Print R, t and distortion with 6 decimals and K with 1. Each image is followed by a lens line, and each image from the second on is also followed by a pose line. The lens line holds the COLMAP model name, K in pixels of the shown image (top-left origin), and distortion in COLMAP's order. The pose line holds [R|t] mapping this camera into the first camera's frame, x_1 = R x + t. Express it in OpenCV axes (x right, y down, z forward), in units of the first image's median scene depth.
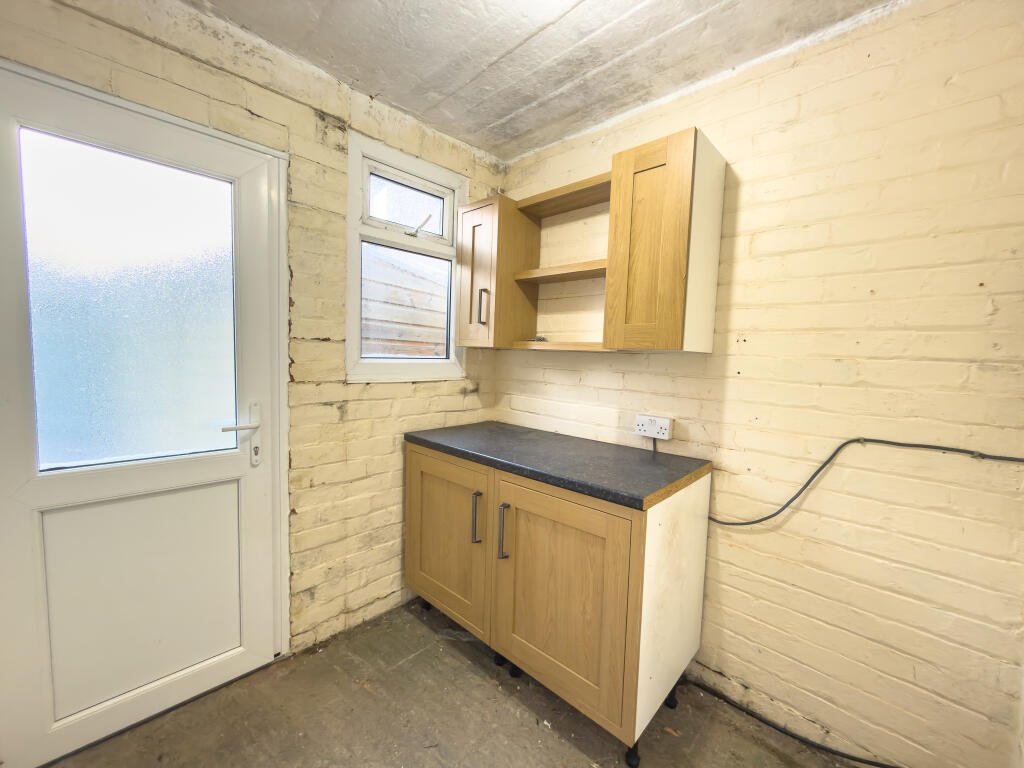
lens RADIAL K [[426.1, 0, 507.0], [0, 426.1, 384.6], [0, 0, 1]] dist [-0.002679, -0.000227]
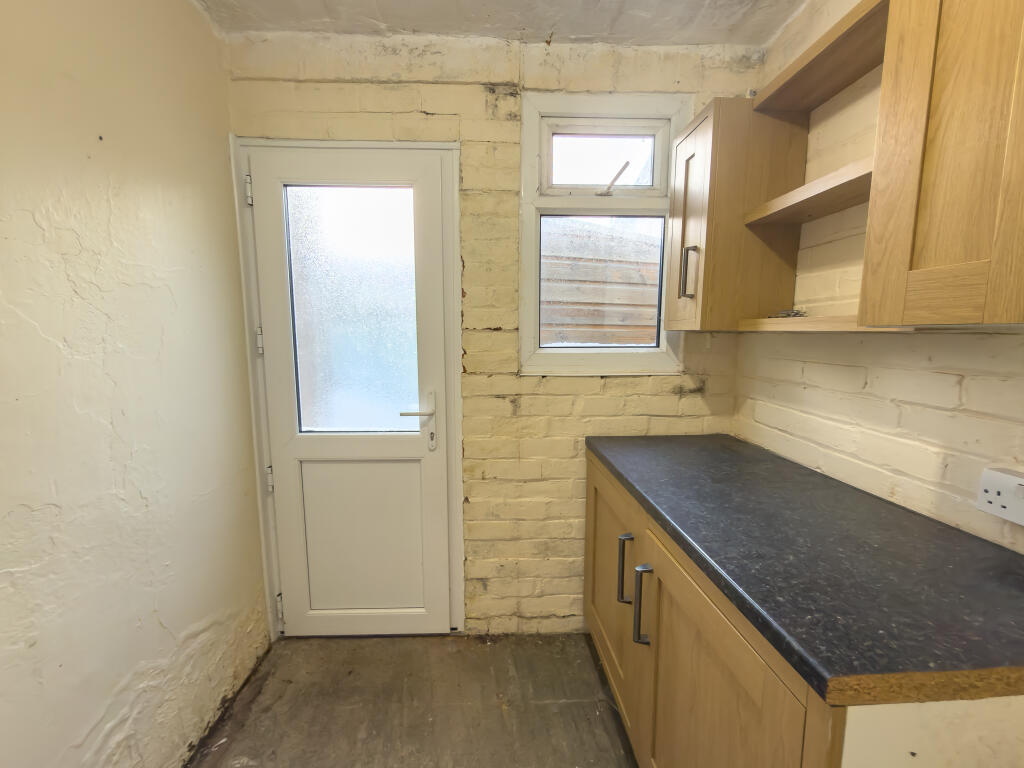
lens RADIAL K [[426.1, 0, 507.0], [0, 426.1, 384.6], [0, 0, 1]] dist [-0.002679, -0.000227]
pose [[0.719399, 0.051323, -0.692699, 0.243230], [-0.028876, 0.998614, 0.044000, -0.023147], [0.693997, -0.011651, 0.719884, 0.312465]]
